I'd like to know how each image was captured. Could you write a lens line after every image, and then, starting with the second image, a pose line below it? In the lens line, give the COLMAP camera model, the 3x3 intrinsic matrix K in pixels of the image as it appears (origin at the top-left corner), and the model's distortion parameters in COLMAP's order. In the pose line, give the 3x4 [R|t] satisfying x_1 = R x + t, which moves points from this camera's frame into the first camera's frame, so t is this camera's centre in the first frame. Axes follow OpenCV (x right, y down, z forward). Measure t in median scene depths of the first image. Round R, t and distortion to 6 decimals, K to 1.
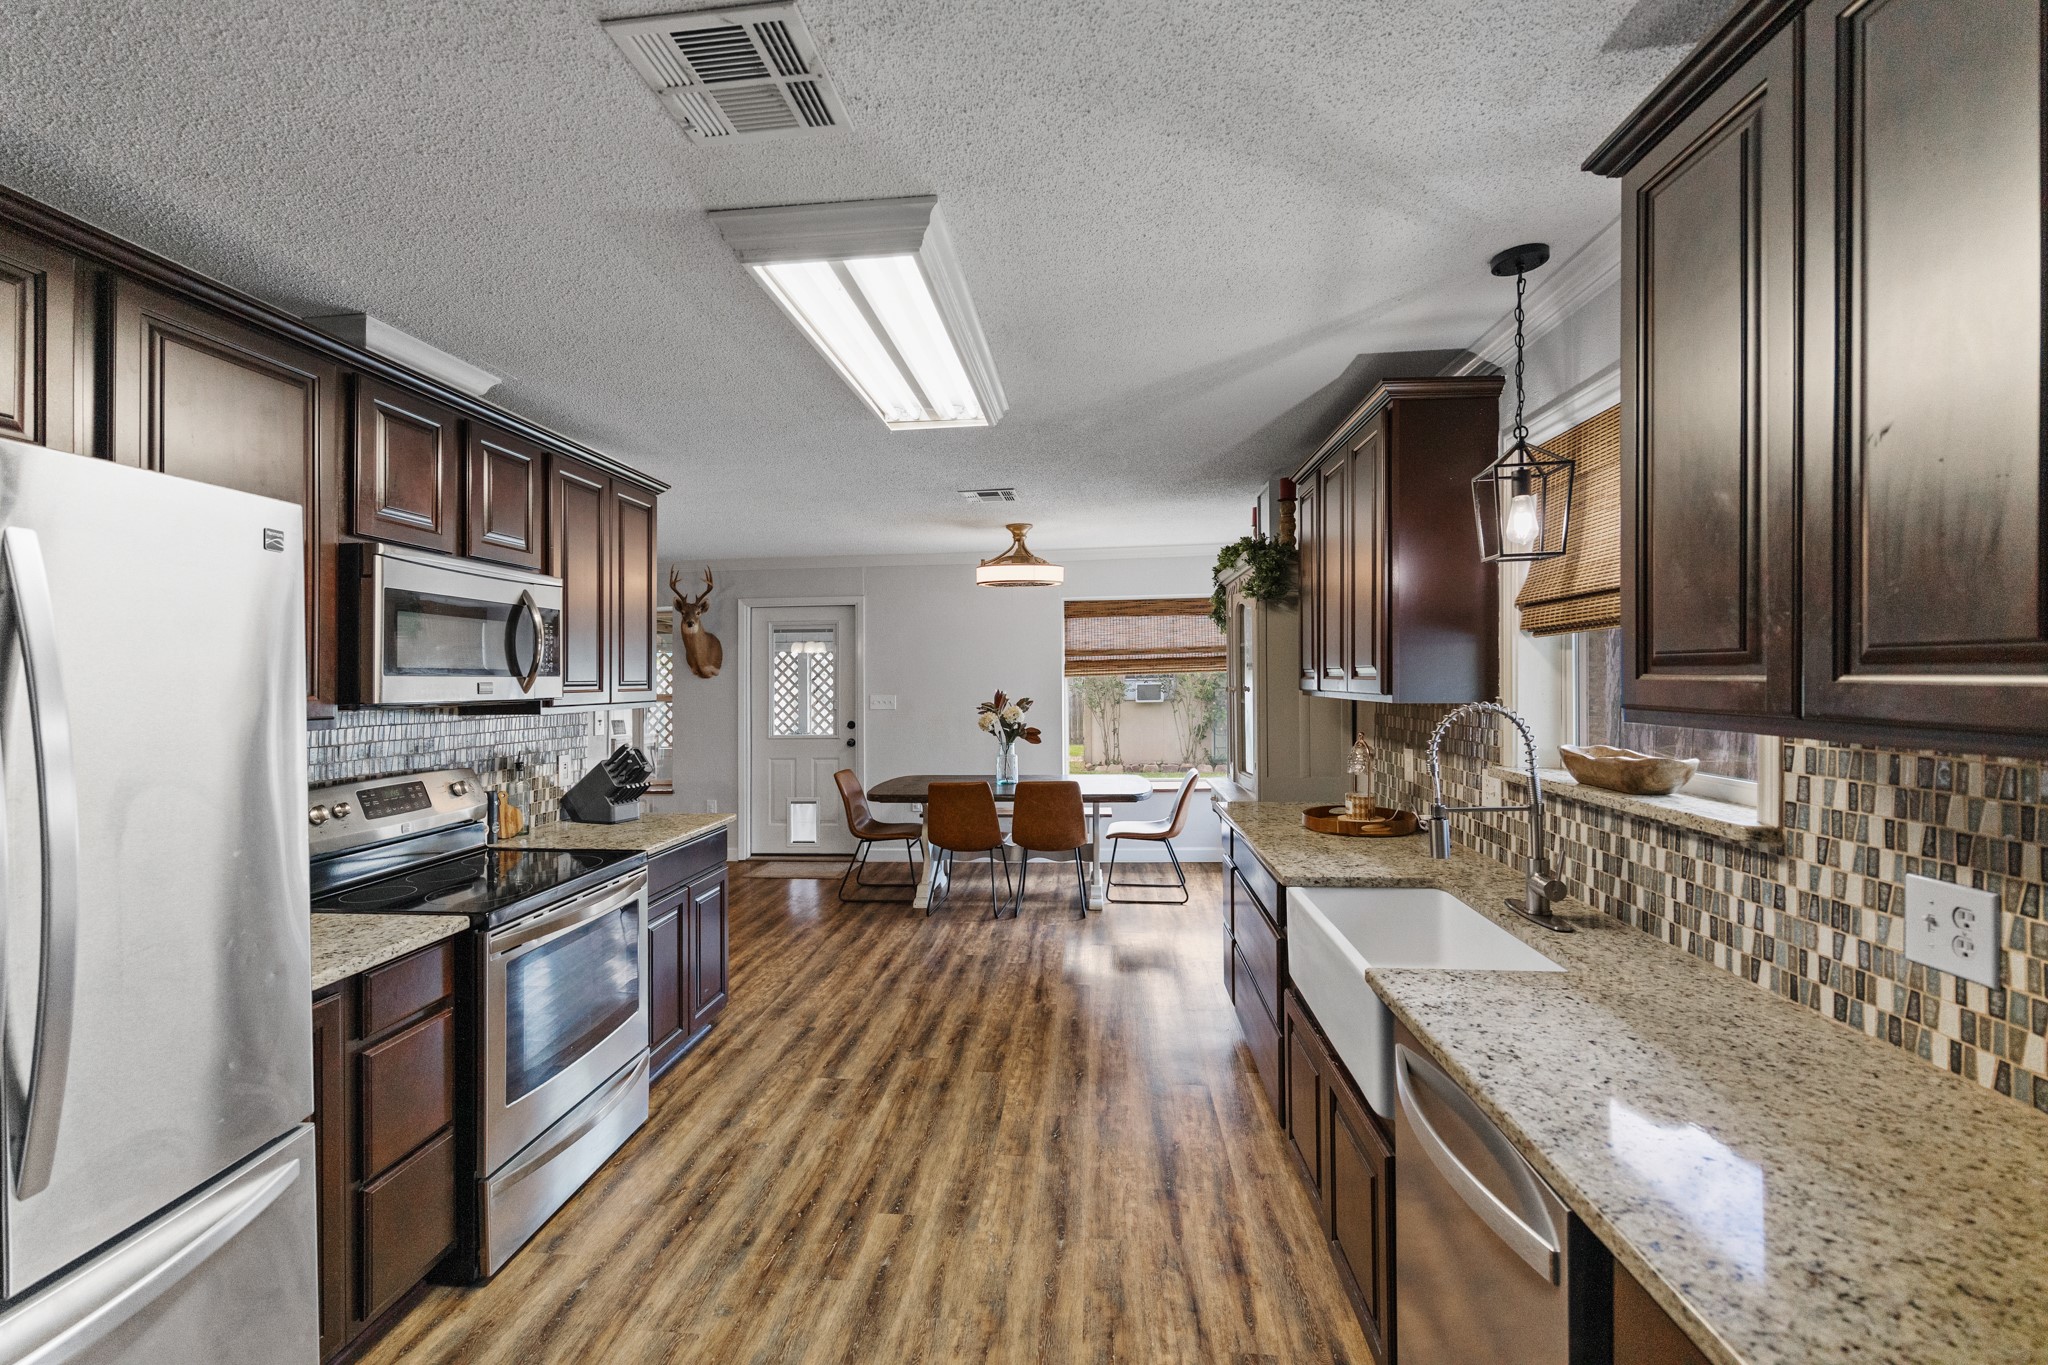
lens RADIAL K [[871.5, 0, 1015.7], [0, 871.5, 675.5], [0, 0, 1]] dist [-0.001302, 0.000356]
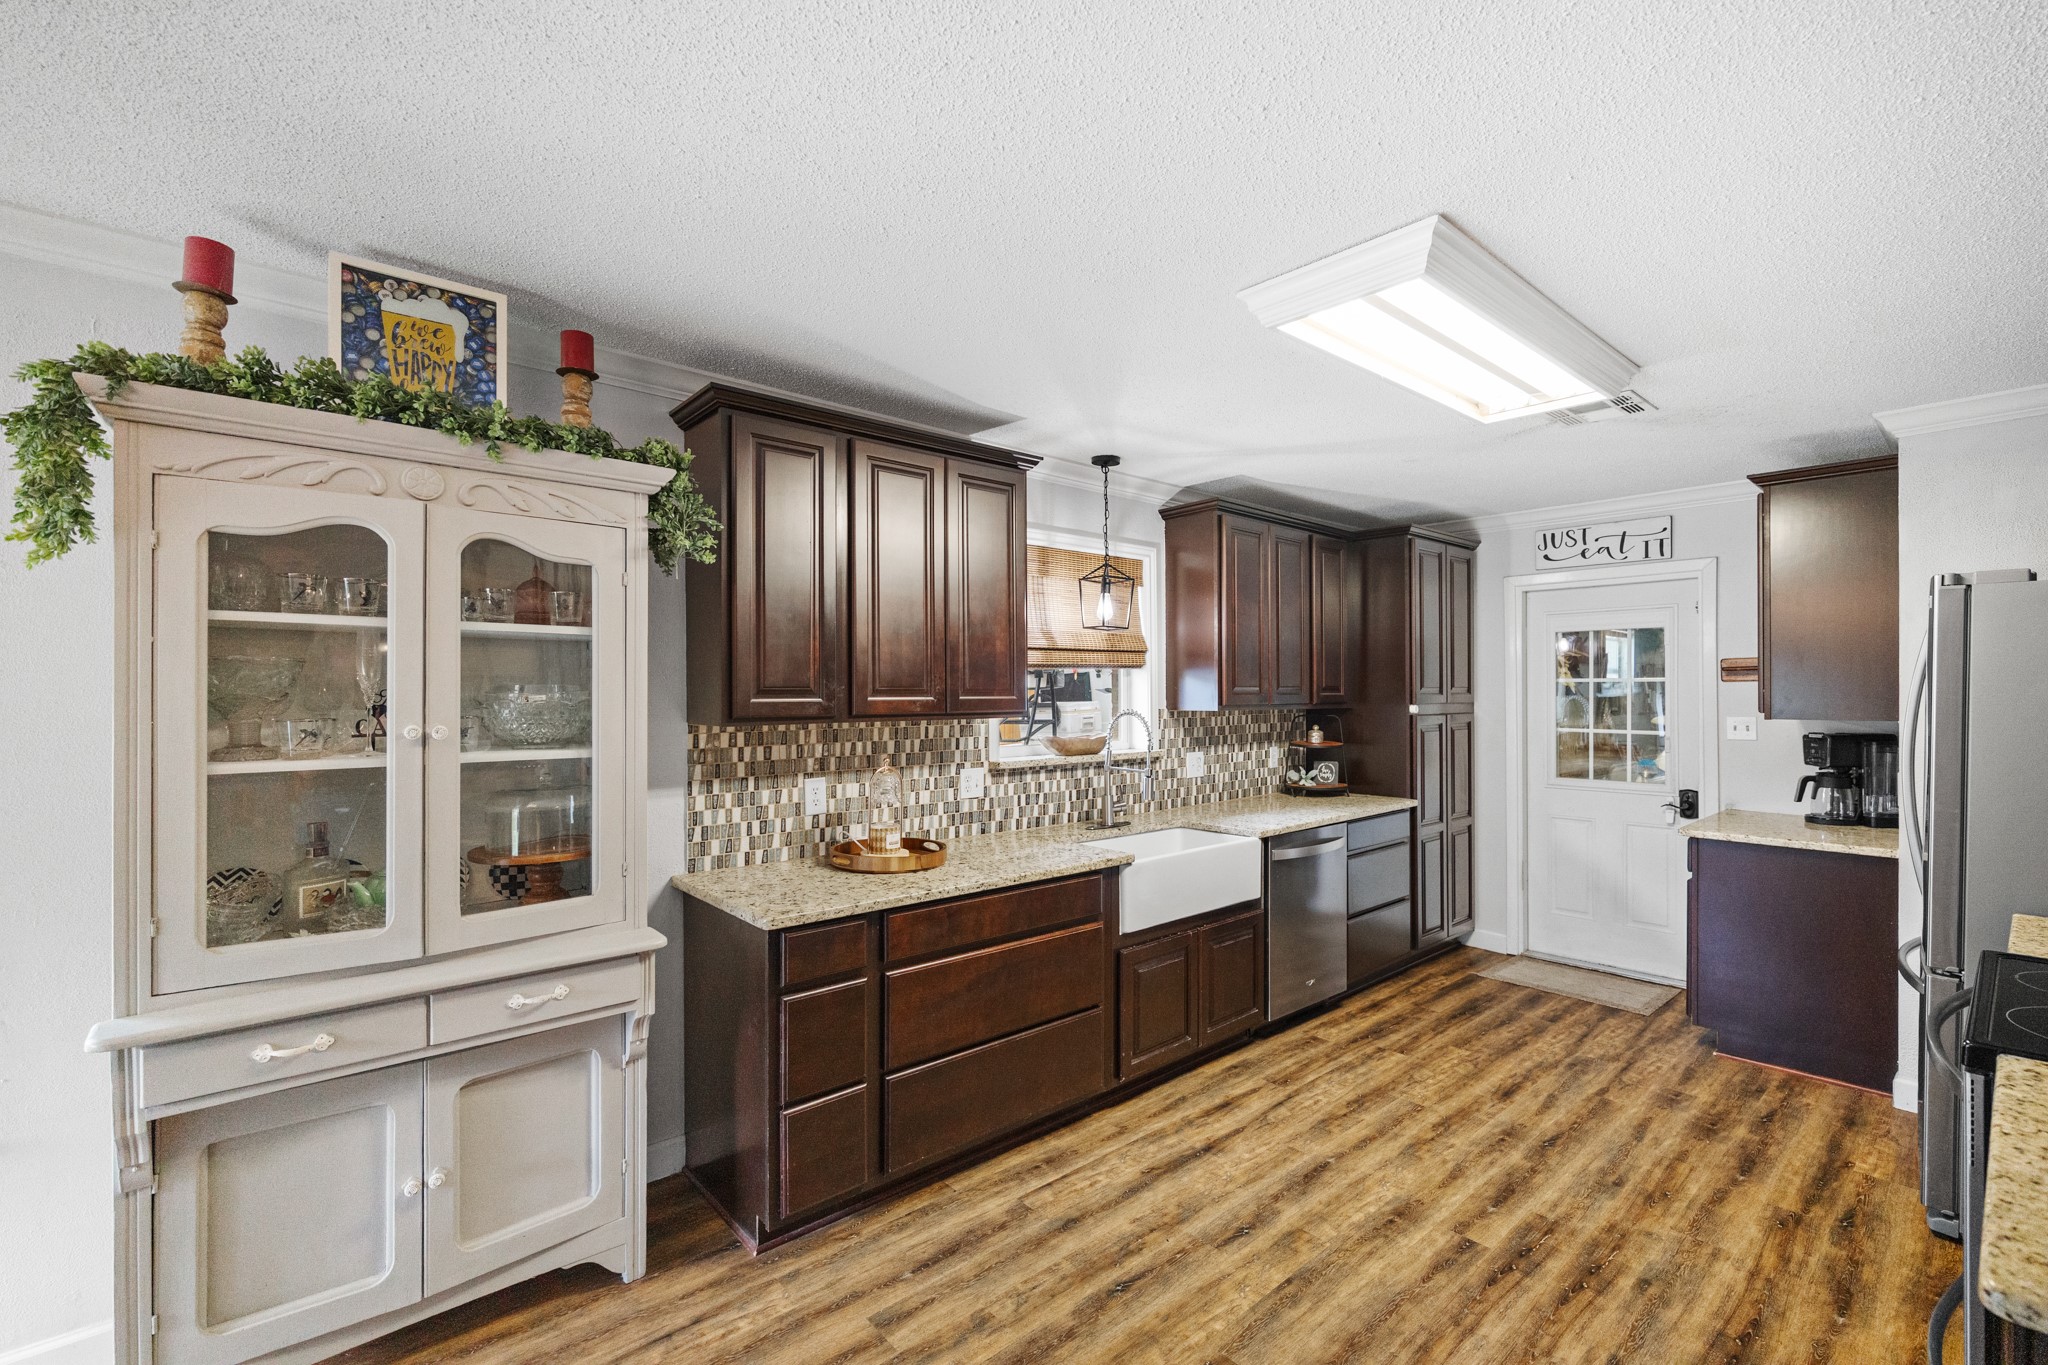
lens RADIAL K [[886.6, 0, 1022.6], [0, 886.6, 692.4], [0, 0, 1]] dist [-0.002348, 0.001518]
pose [[-0.727832, 0.012725, 0.685638, -0.507788], [0.010070, 0.999918, -0.007867, 0.006998], [-0.685682, 0.001179, -0.727900, 2.276934]]
